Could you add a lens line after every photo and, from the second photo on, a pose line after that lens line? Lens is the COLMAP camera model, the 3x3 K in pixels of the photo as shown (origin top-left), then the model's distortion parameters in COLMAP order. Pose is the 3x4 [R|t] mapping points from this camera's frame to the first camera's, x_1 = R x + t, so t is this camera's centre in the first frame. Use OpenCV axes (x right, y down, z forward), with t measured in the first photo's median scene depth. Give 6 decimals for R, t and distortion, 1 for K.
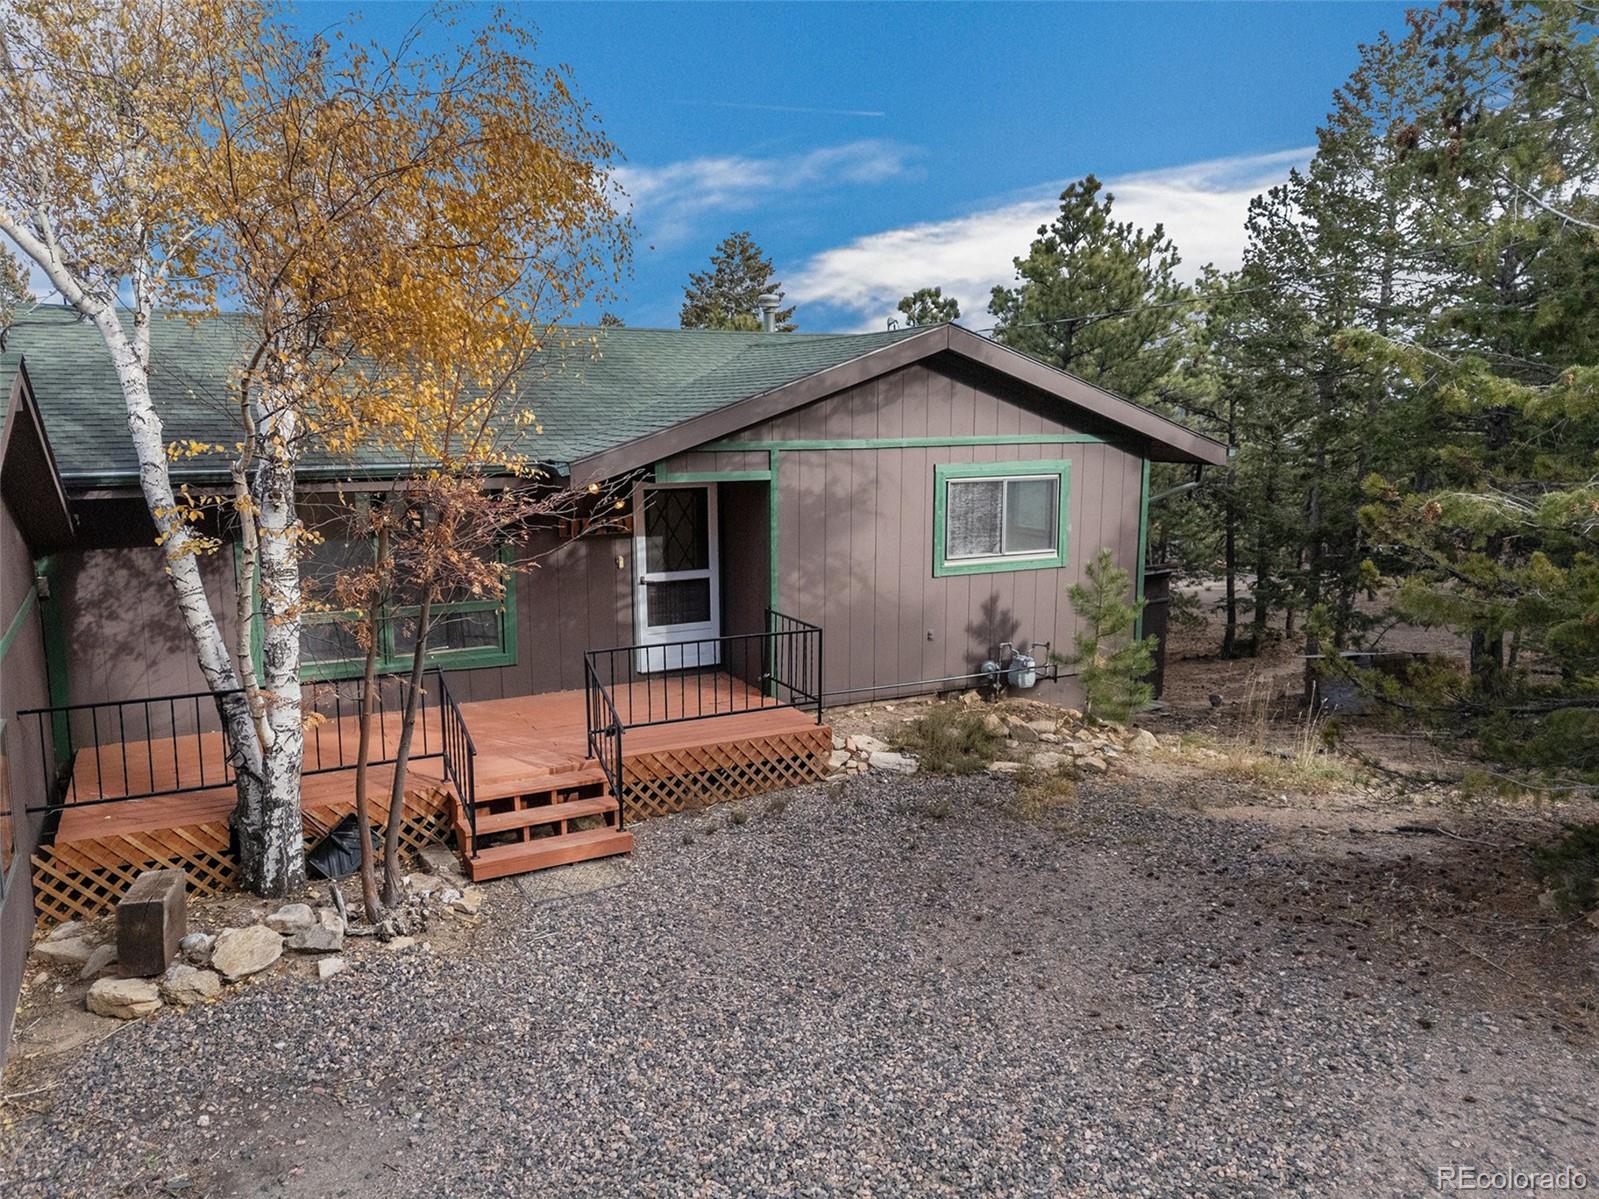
lens RADIAL K [[1177.6, 0, 802.5], [0, 1177.6, 528.8], [0, 0, 1]] dist [0.047112, -0.003007]
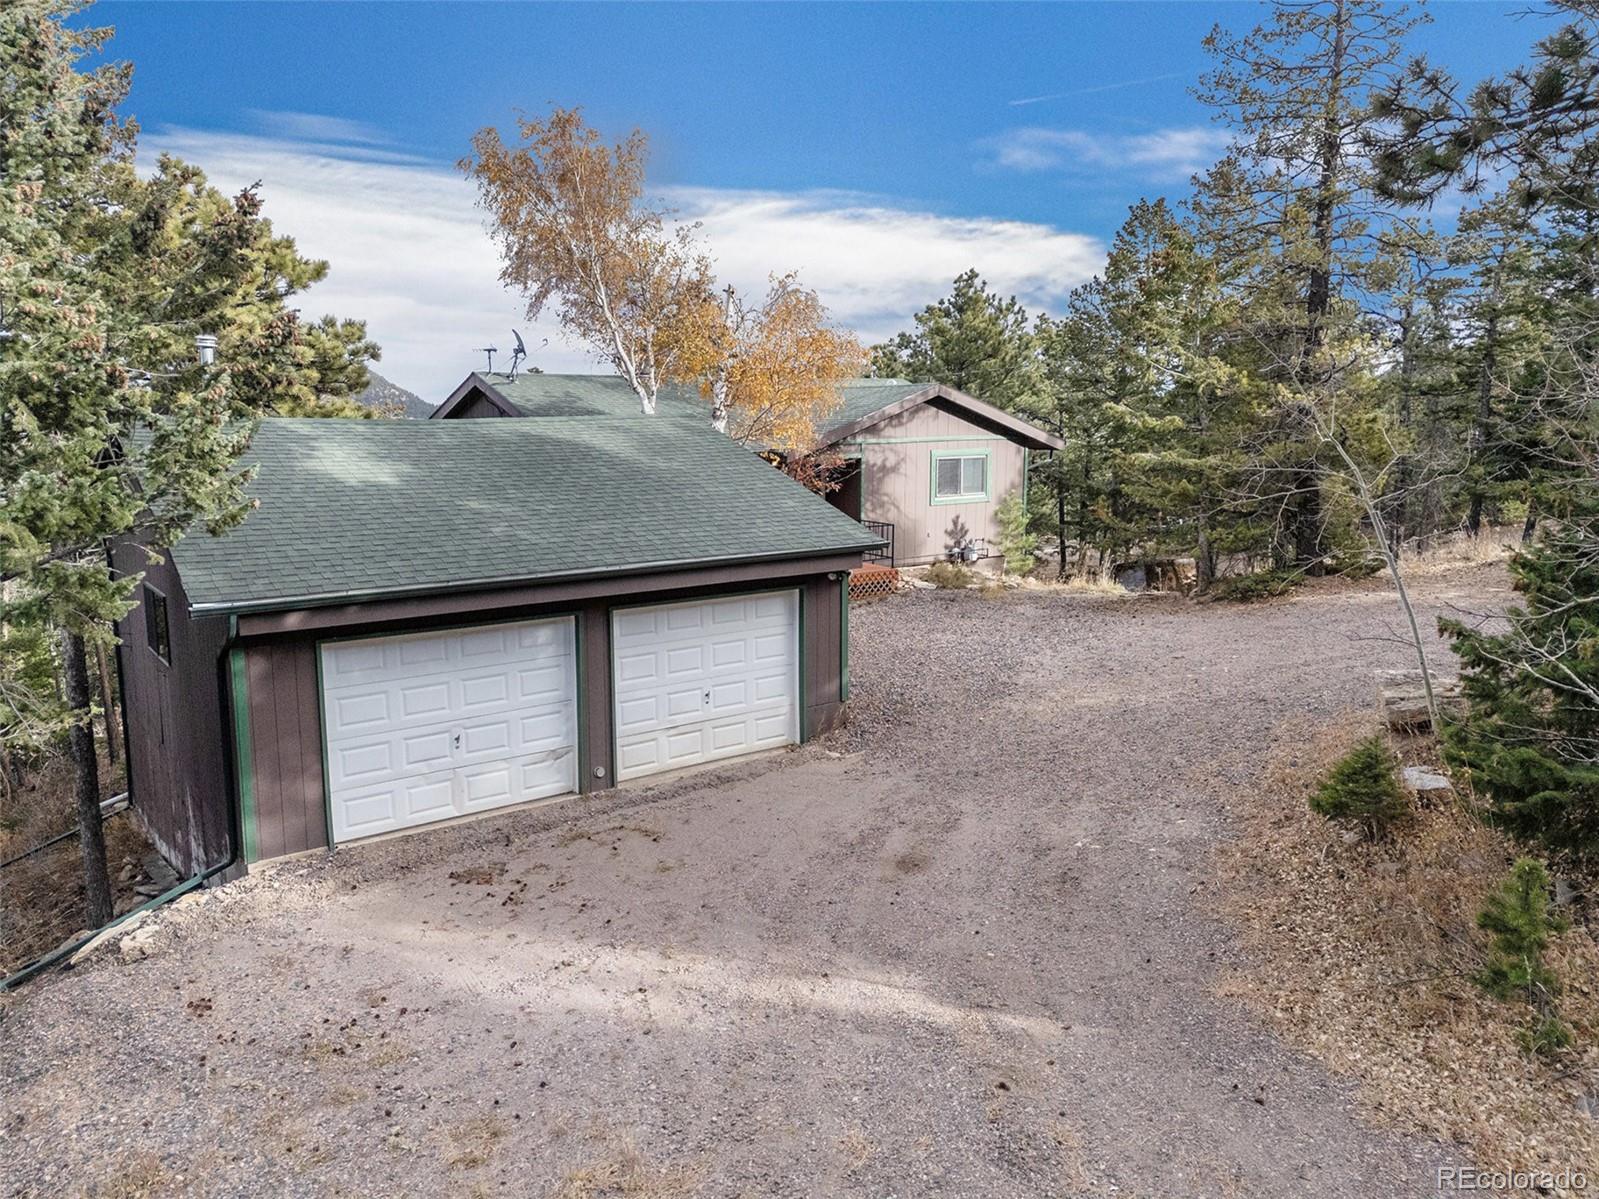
lens RADIAL K [[1177.6, 0, 802.5], [0, 1177.6, 528.8], [0, 0, 1]] dist [0.047112, -0.003007]
pose [[0.990317, -0.020926, 0.137236, -0.362460], [0.021078, 0.999778, 0.000345, 0.070068], [-0.137212, 0.002551, 0.990538, -0.925715]]
